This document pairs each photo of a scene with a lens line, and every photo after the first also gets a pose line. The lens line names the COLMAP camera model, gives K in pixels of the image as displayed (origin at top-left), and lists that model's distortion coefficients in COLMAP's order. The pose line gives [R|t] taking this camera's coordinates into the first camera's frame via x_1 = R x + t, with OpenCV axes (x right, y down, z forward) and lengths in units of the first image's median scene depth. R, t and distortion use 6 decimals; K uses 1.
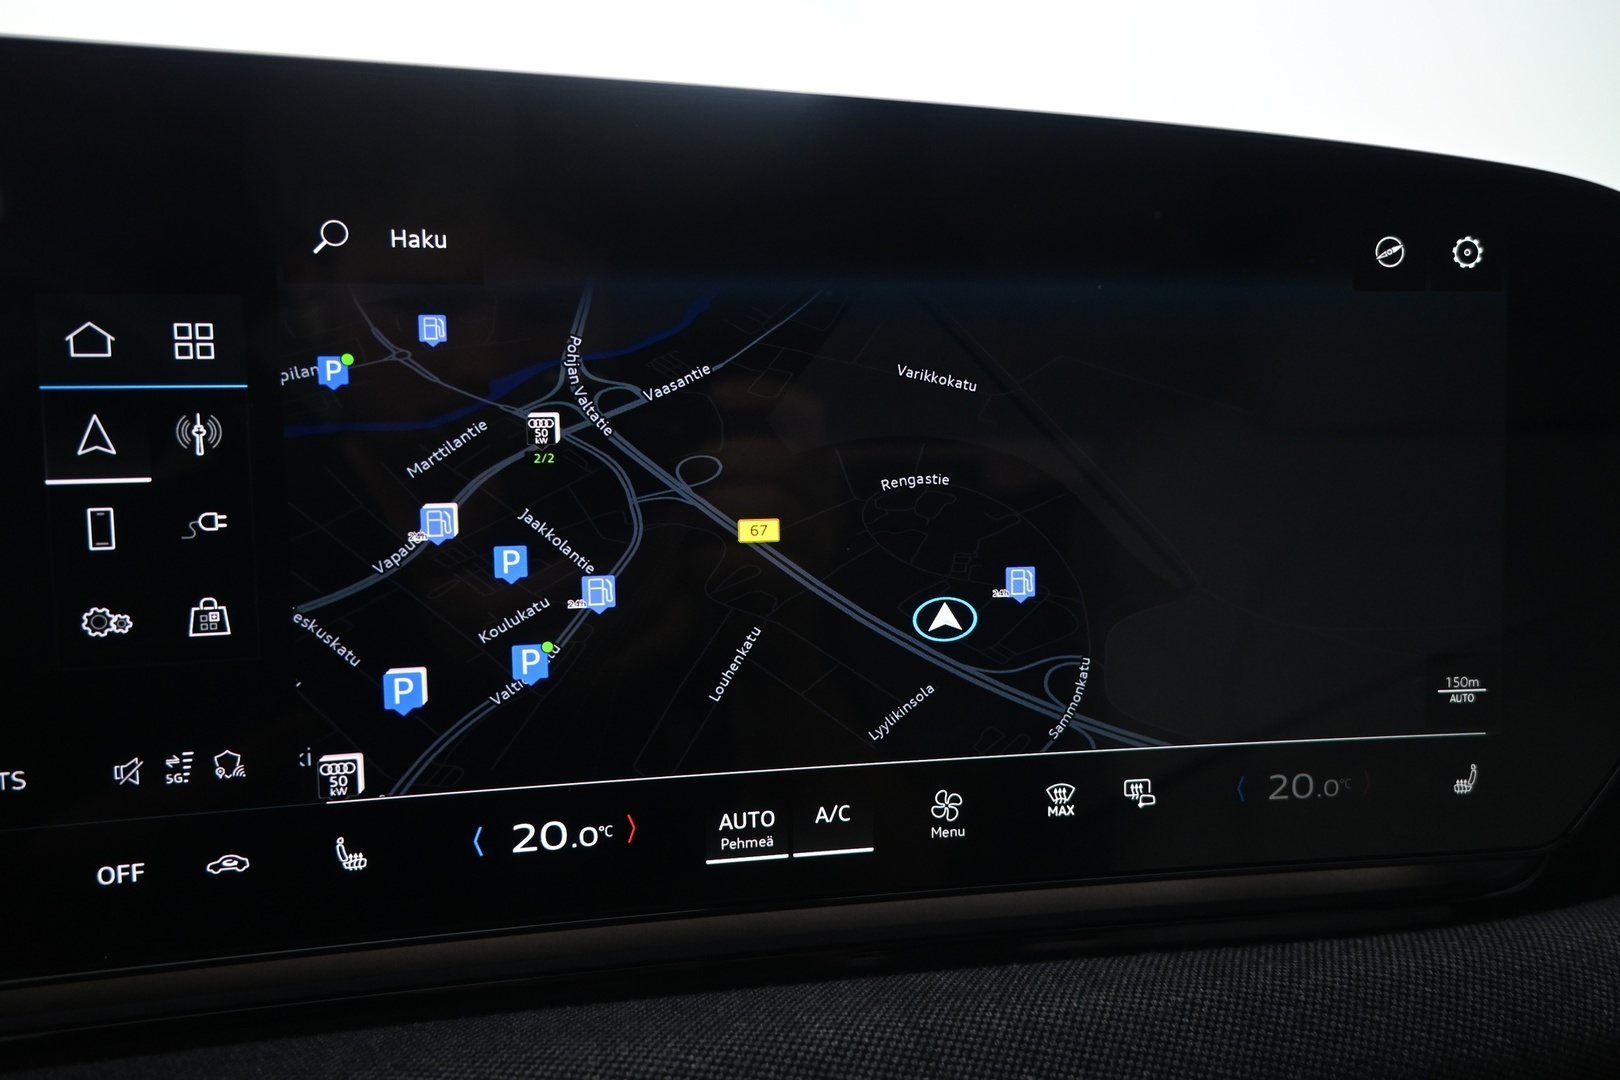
lens RADIAL K [[1107.4, 0, 815.7], [0, 1107.4, 536.2], [0, 0, 1]] dist [0.003130, -0.005231]
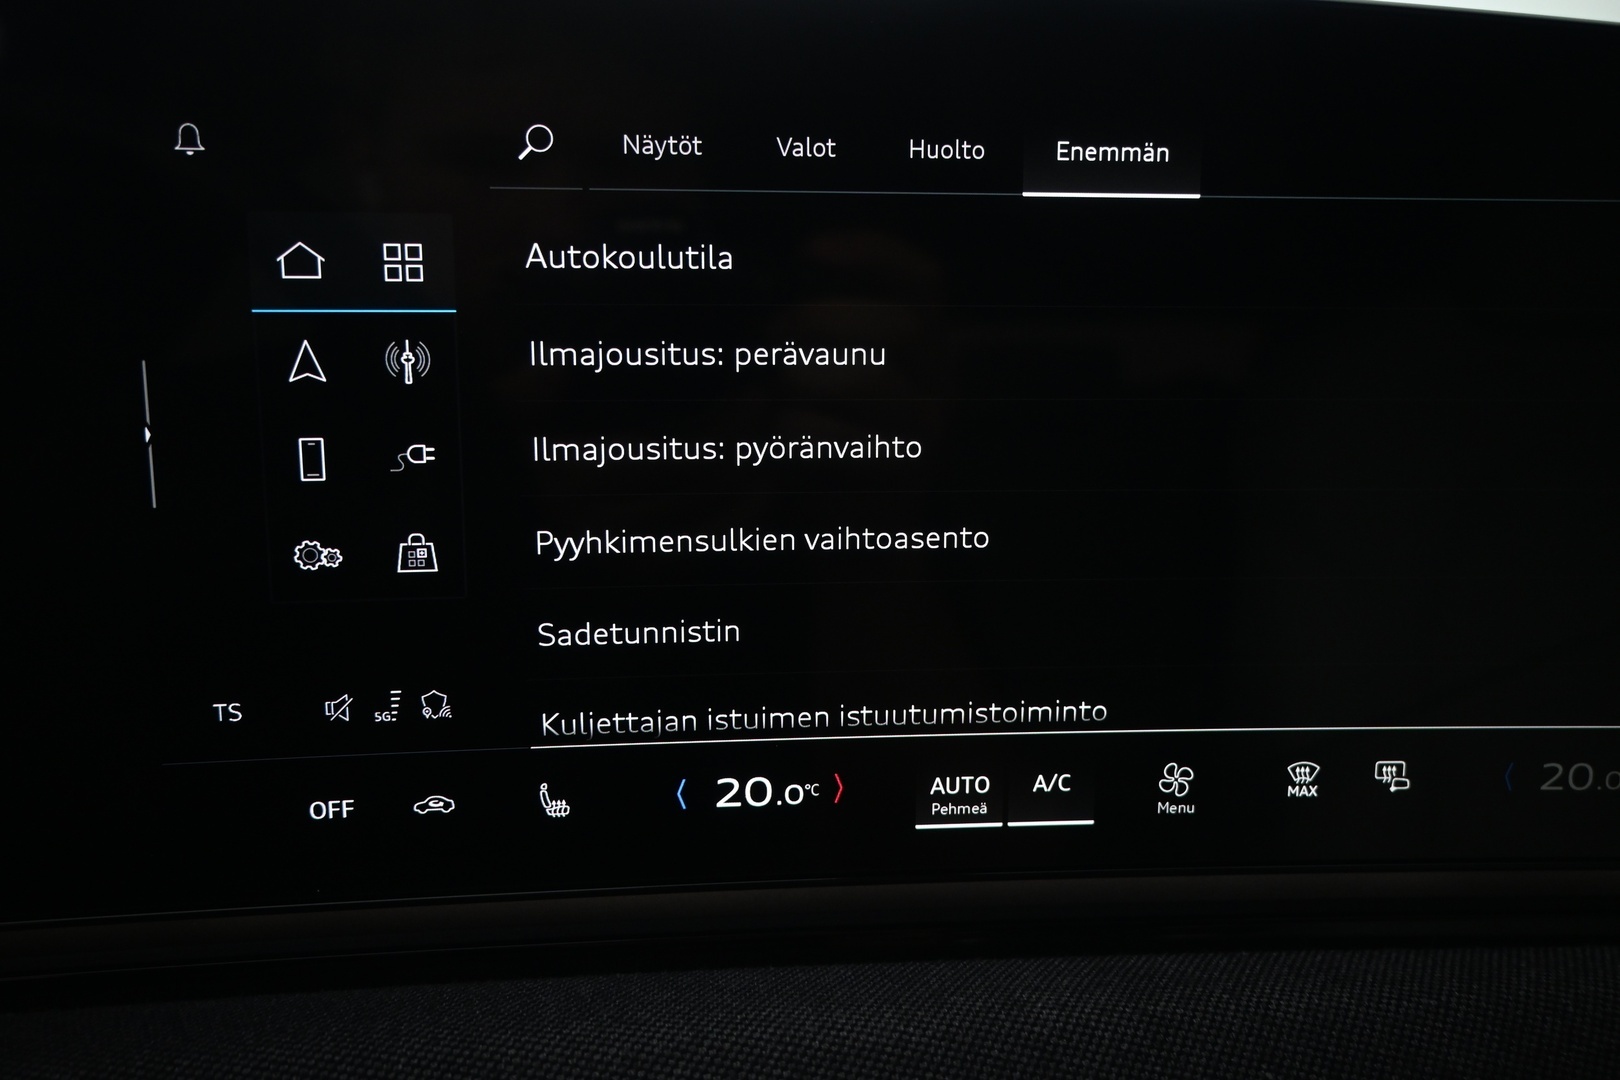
lens RADIAL K [[1277.0, 0, 812.2], [0, 1277.0, 534.9], [0, 0, 1]] dist [-0.002938, -0.001117]
pose [[0.995457, 0.034844, -0.088606, -0.102630], [-0.026906, 0.995645, 0.089261, -0.048219], [0.091330, -0.086471, 0.992059, -0.062805]]
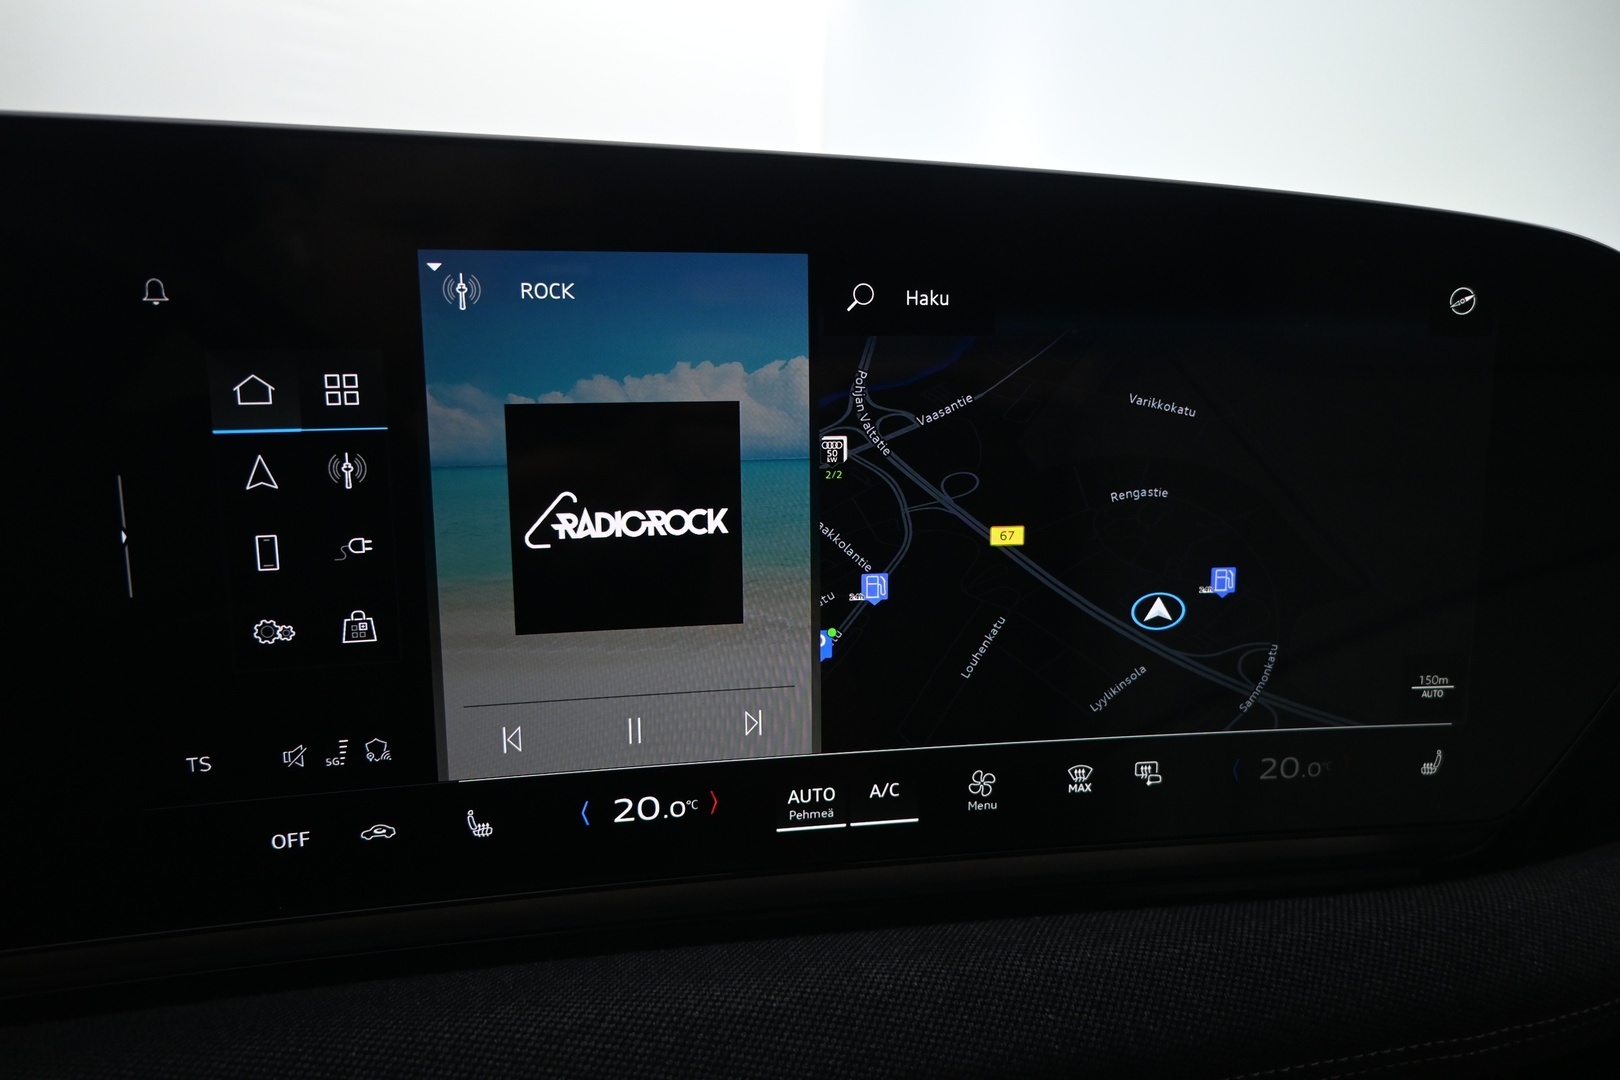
lens RADIAL K [[1109.0, 0, 814.4], [0, 1109.0, 532.9], [0, 0, 1]] dist [-0.001697, -0.001397]
pose [[0.999903, 0.013943, -0.000001, -0.065864], [-0.013887, 0.995914, 0.089229, -0.128745], [0.001245, -0.089220, 0.996011, -0.144287]]
